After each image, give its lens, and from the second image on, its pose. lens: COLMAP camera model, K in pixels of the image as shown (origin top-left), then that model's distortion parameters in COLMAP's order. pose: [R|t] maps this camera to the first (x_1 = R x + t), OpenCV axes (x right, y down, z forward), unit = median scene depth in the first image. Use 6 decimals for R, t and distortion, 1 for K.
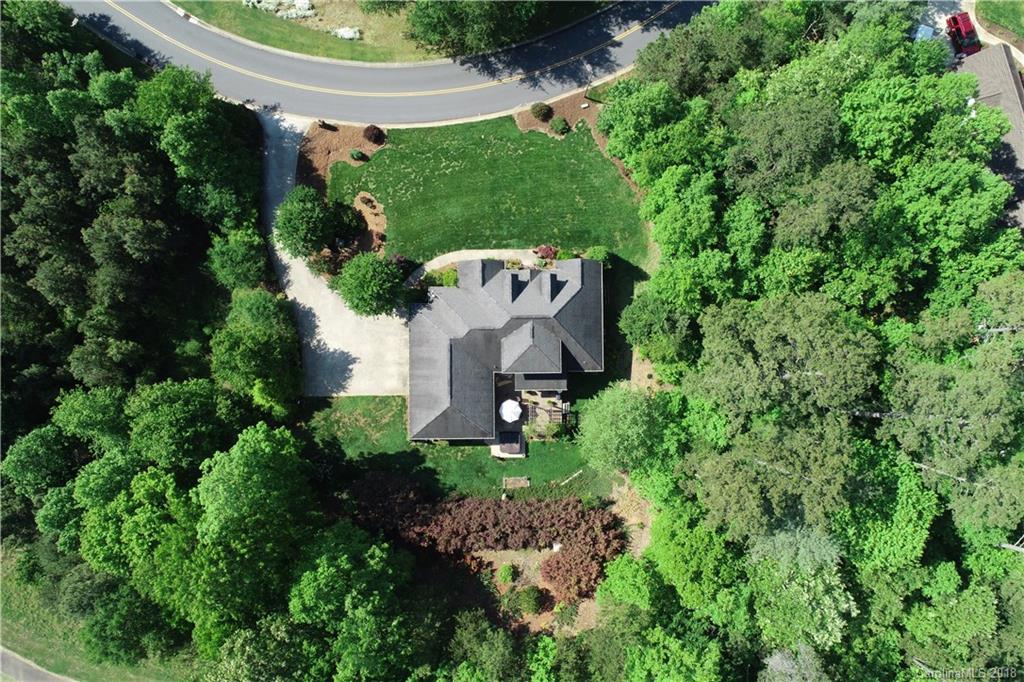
lens RADIAL K [[692.6, 0, 514.2], [0, 692.6, 361.9], [0, 0, 1]] dist [0.004960, 0.002289]
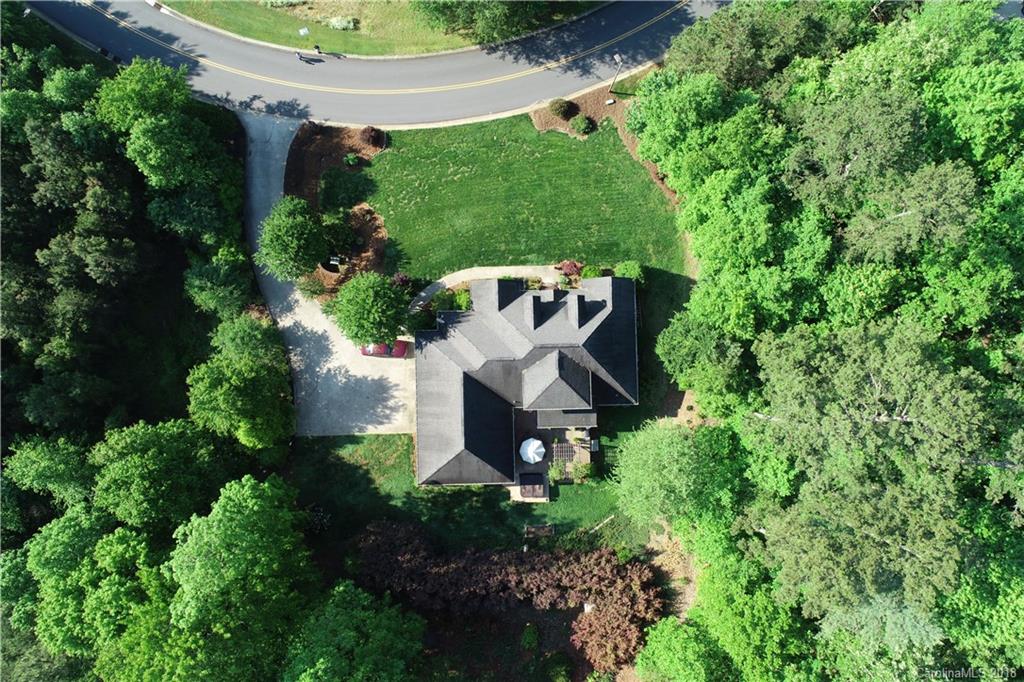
lens RADIAL K [[692.6, 0, 514.2], [0, 692.6, 361.9], [0, 0, 1]] dist [0.004960, 0.002289]
pose [[0.999887, -0.013780, 0.006044, -0.033978], [0.013761, 0.999900, 0.003111, -0.046590], [-0.006086, -0.003028, 0.999977, 0.127598]]
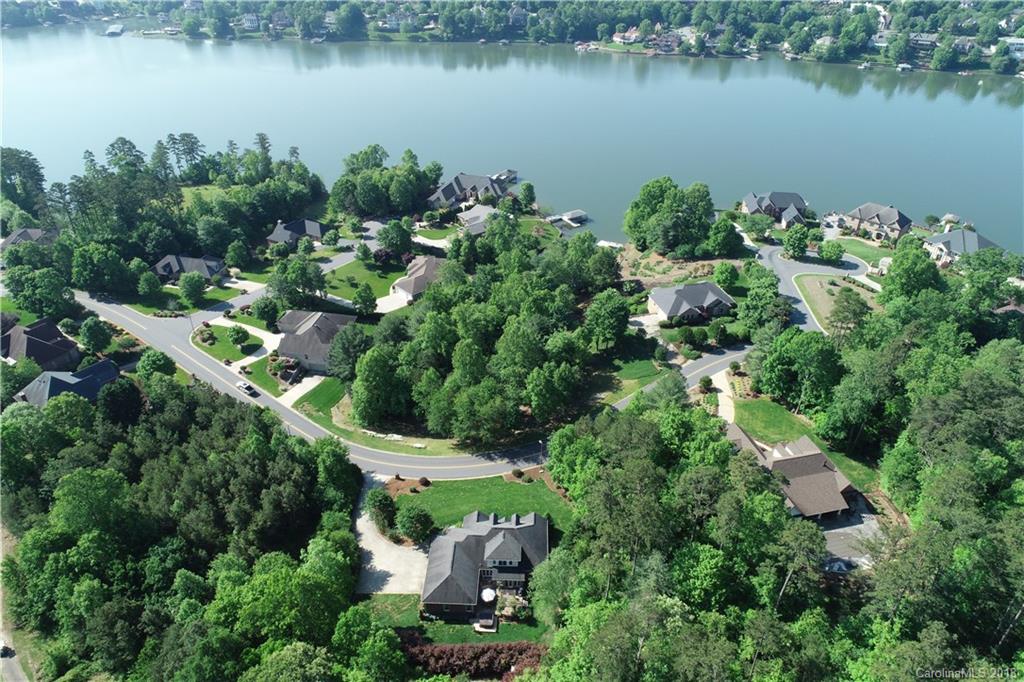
lens RADIAL K [[683.5, 0, 510.8], [0, 683.5, 343.7], [0, 0, 1]] dist [-0.001374, -0.000403]
pose [[0.998979, 0.018947, -0.041012, 0.100326], [-0.044722, 0.543245, -0.838382, 1.080580], [0.006395, 0.839360, 0.543538, -0.304245]]
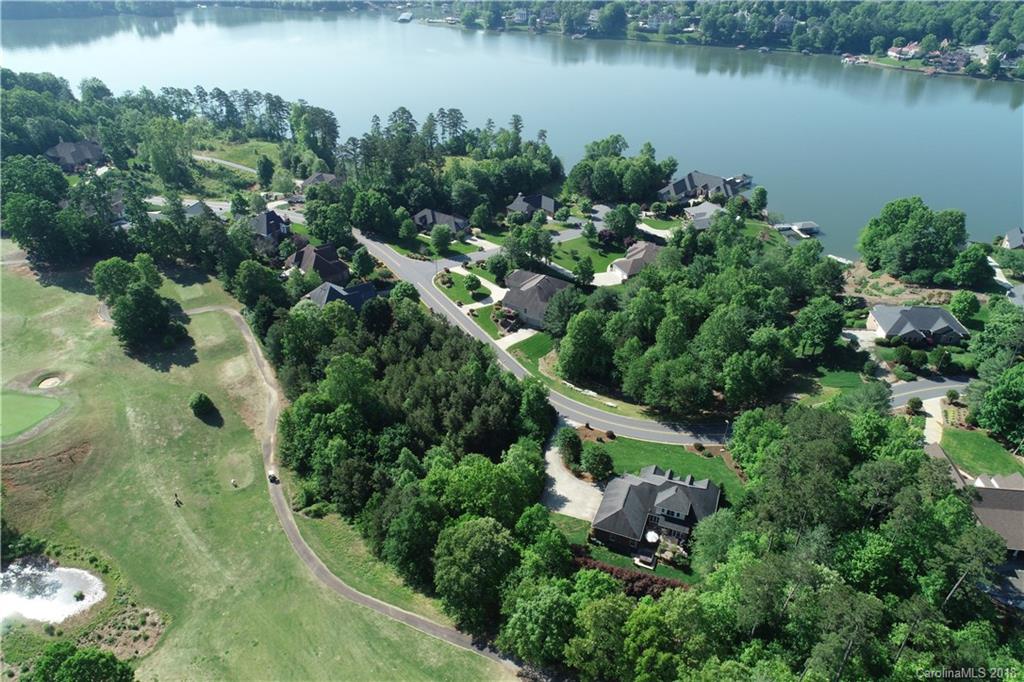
lens RADIAL K [[683.5, 0, 510.8], [0, 683.5, 343.7], [0, 0, 1]] dist [-0.001374, -0.000403]
pose [[0.926060, 0.200383, -0.319781, 0.118688], [-0.377354, 0.501093, -0.778788, 1.312639], [0.004184, 0.841874, 0.539657, -0.307139]]
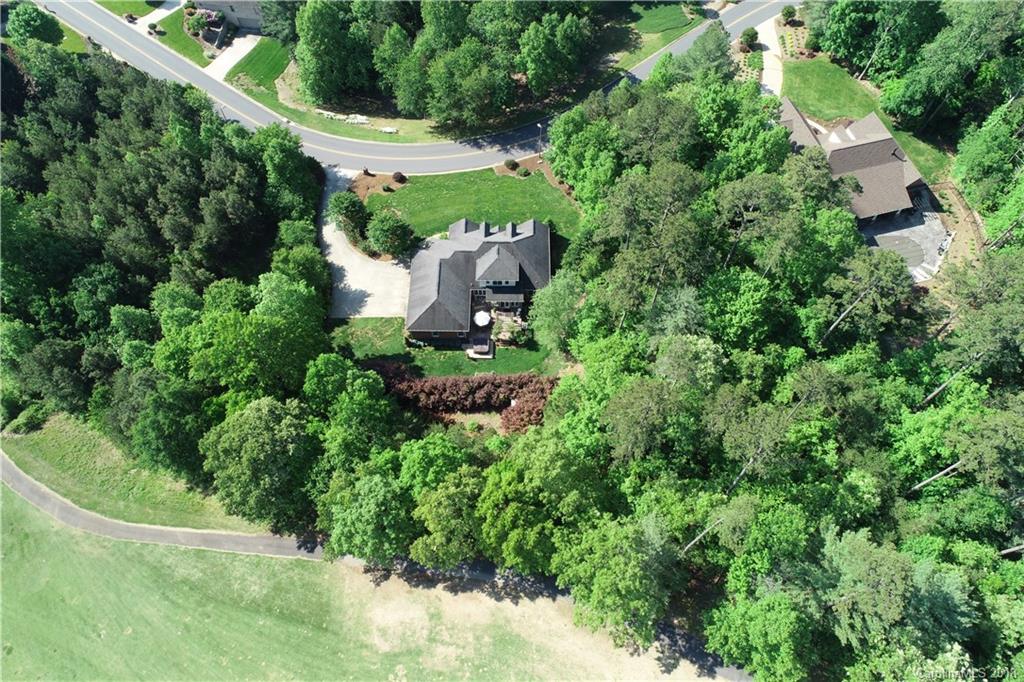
lens RADIAL K [[683.5, 0, 510.8], [0, 683.5, 343.7], [0, 0, 1]] dist [-0.001374, -0.000403]
pose [[0.999826, 0.010982, -0.015104, 0.073650], [-0.016830, 0.880413, -0.473909, 0.770379], [0.008093, 0.474080, 0.880444, -0.146231]]
